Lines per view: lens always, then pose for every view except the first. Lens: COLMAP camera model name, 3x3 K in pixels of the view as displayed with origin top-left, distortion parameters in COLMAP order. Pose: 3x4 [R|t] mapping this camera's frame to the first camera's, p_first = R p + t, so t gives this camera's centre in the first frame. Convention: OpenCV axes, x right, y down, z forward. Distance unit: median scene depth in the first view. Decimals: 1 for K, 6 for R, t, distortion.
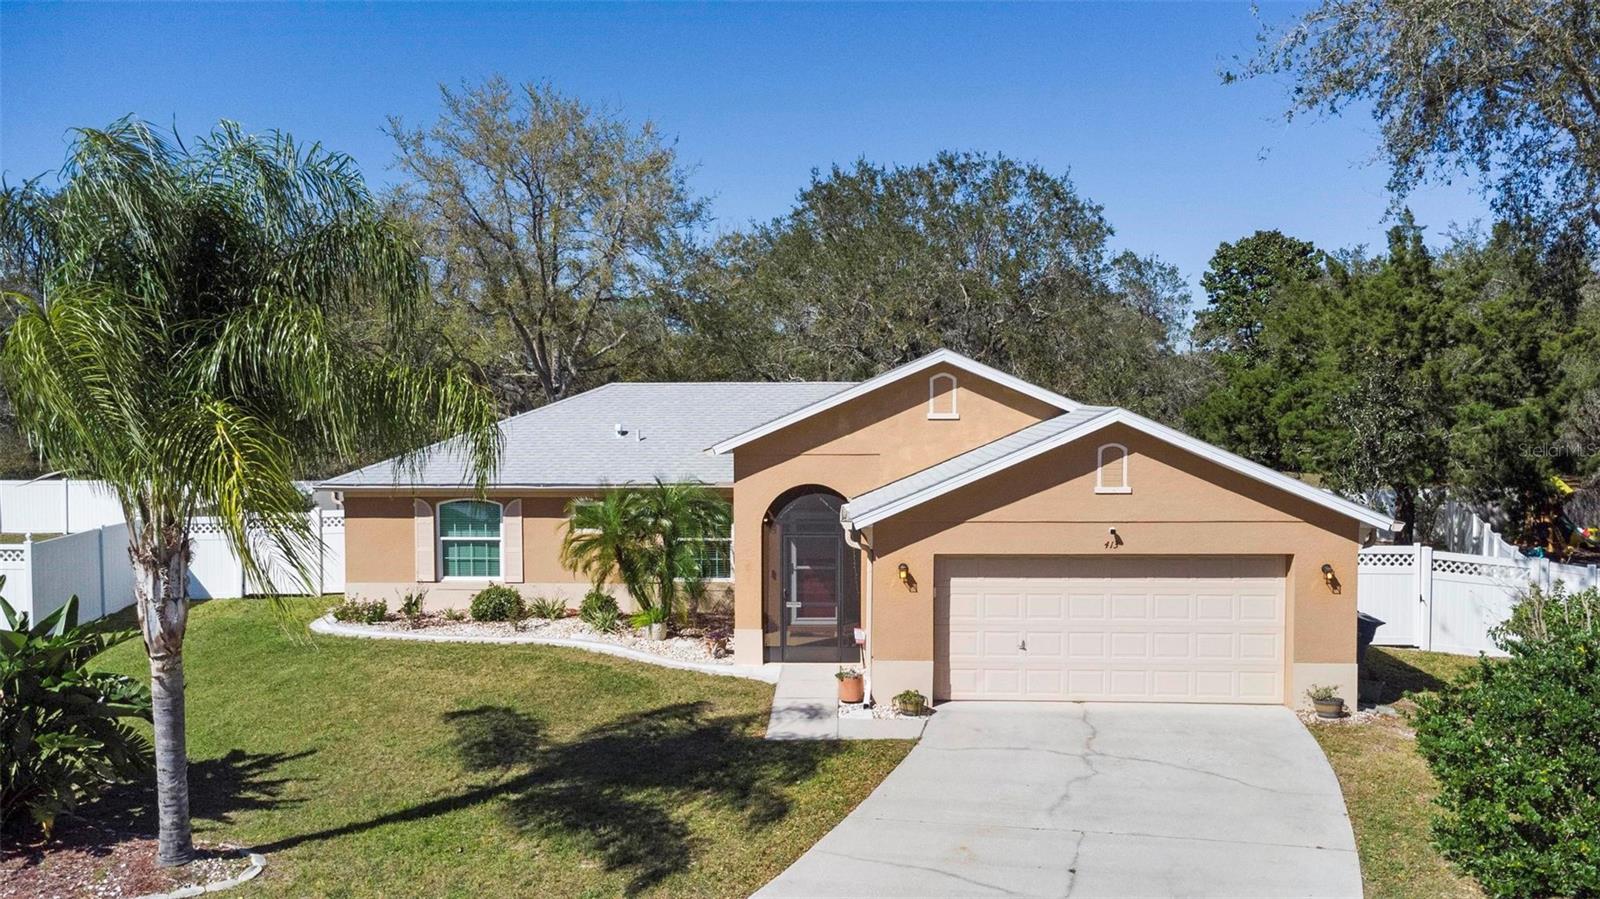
lens RADIAL K [[1163.5, 0, 791.2], [0, 1163.5, 442.2], [0, 0, 1]] dist [0.032550, -0.047468]
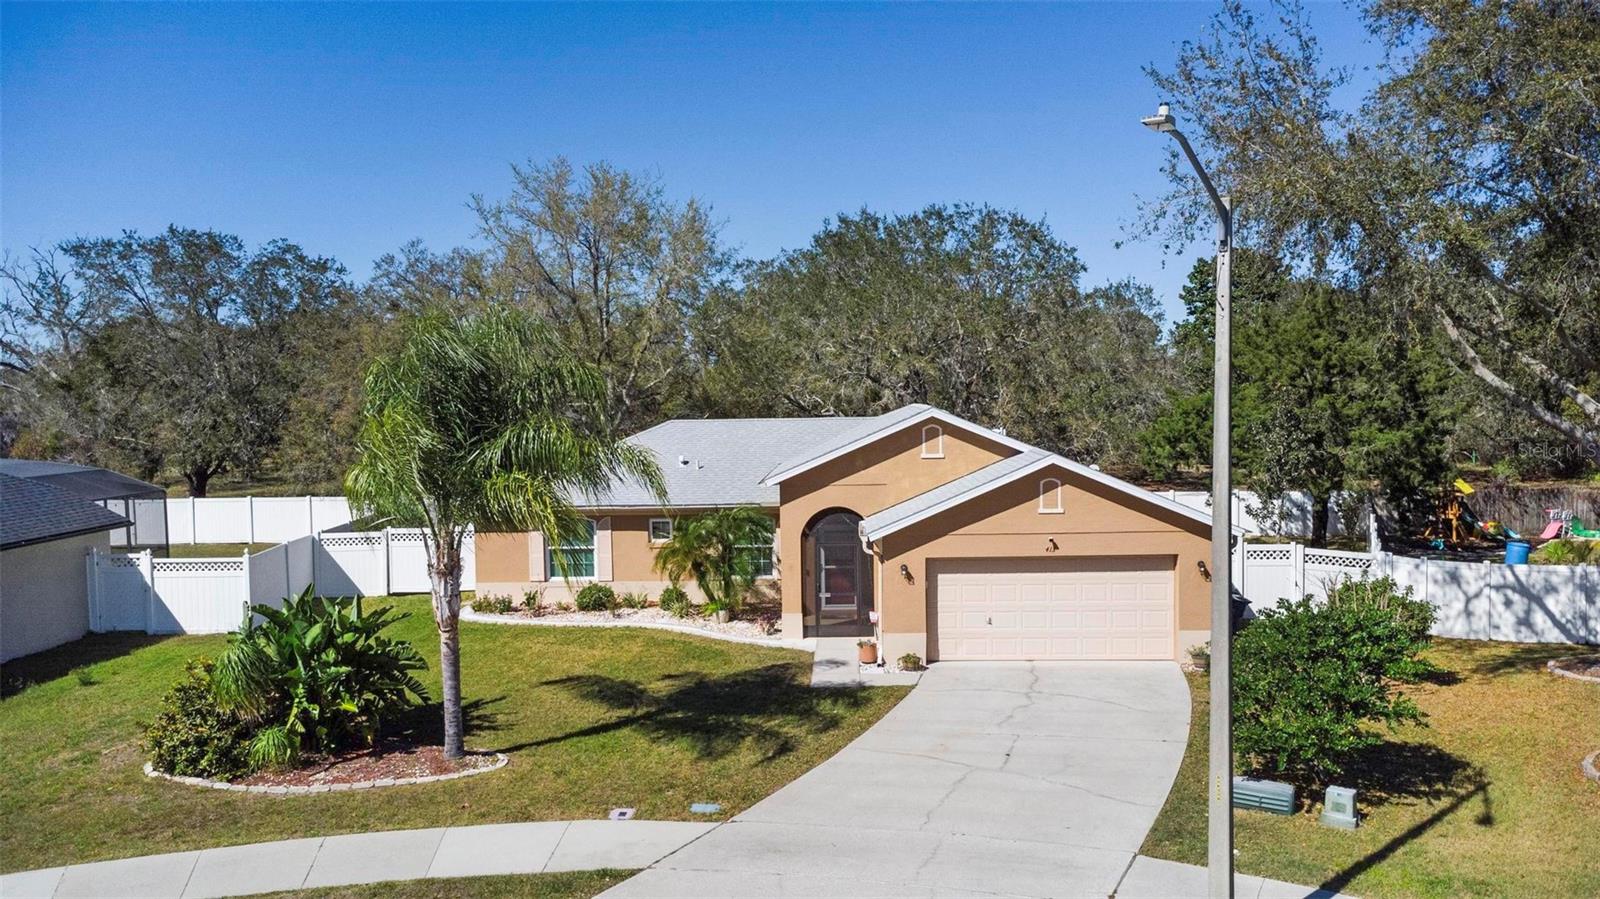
lens RADIAL K [[1152.8, 0, 790.5], [0, 1152.8, 445.8], [0, 0, 1]] dist [0.006619, 0.001621]
pose [[0.999870, -0.014359, -0.007311, -0.025391], [0.014415, 0.999867, 0.007597, -0.045821], [0.007201, -0.007702, 0.999944, -0.347412]]
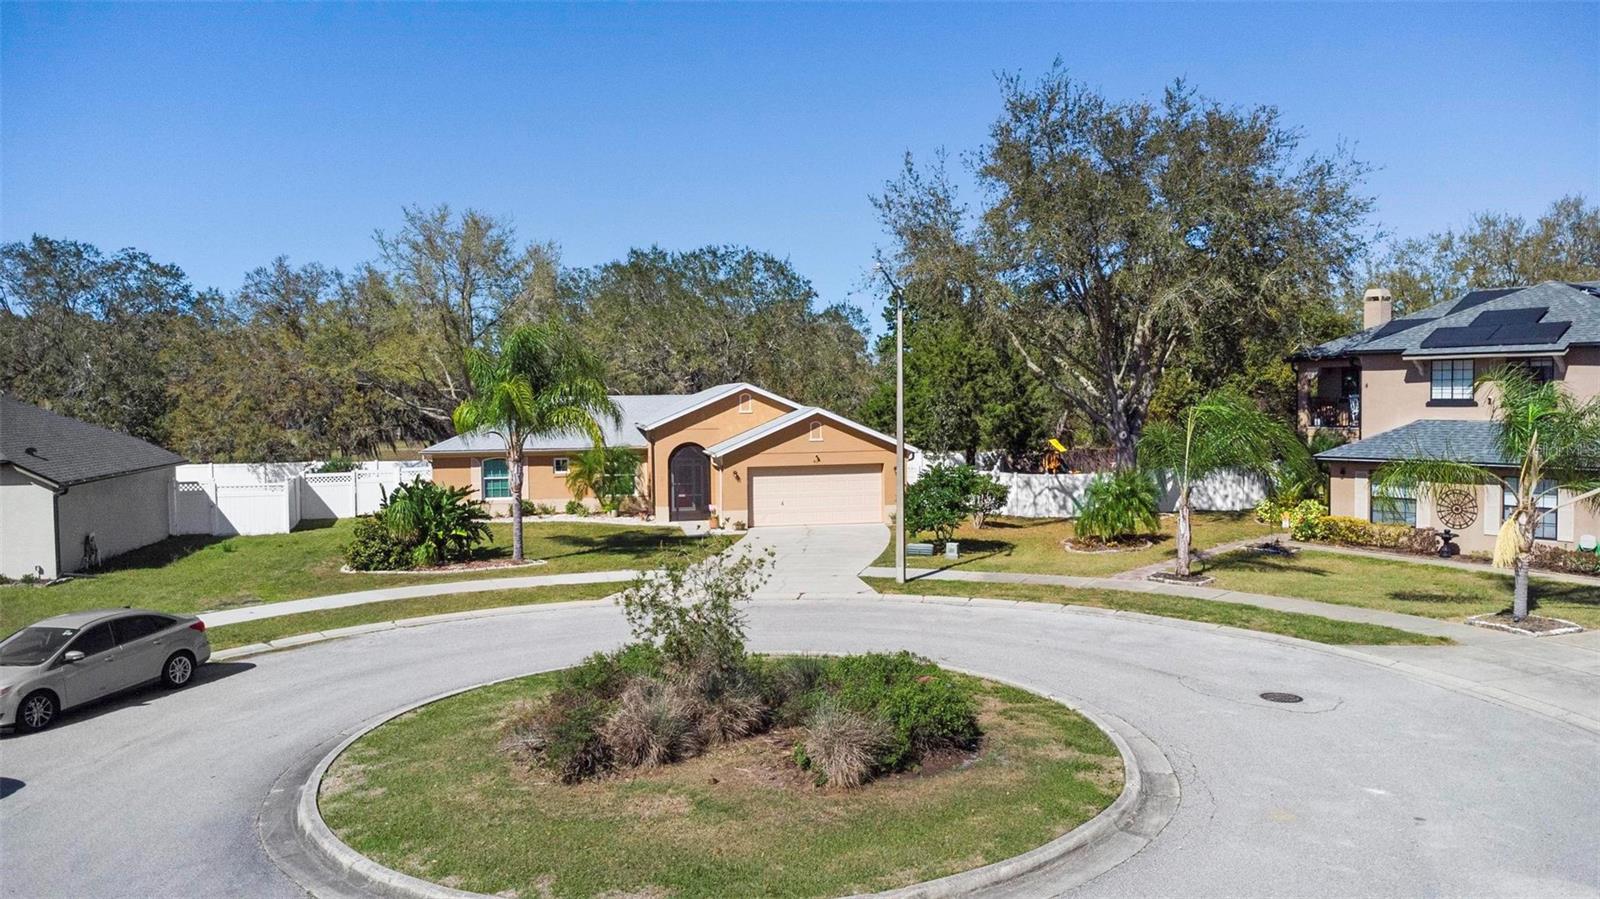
lens RADIAL K [[1152.8, 0, 790.5], [0, 1152.8, 445.8], [0, 0, 1]] dist [0.006619, 0.001621]
pose [[0.971423, -0.018943, 0.236599, -0.319781], [0.018382, 0.999821, 0.004574, 0.035830], [-0.236643, -0.000094, 0.971597, -1.225667]]
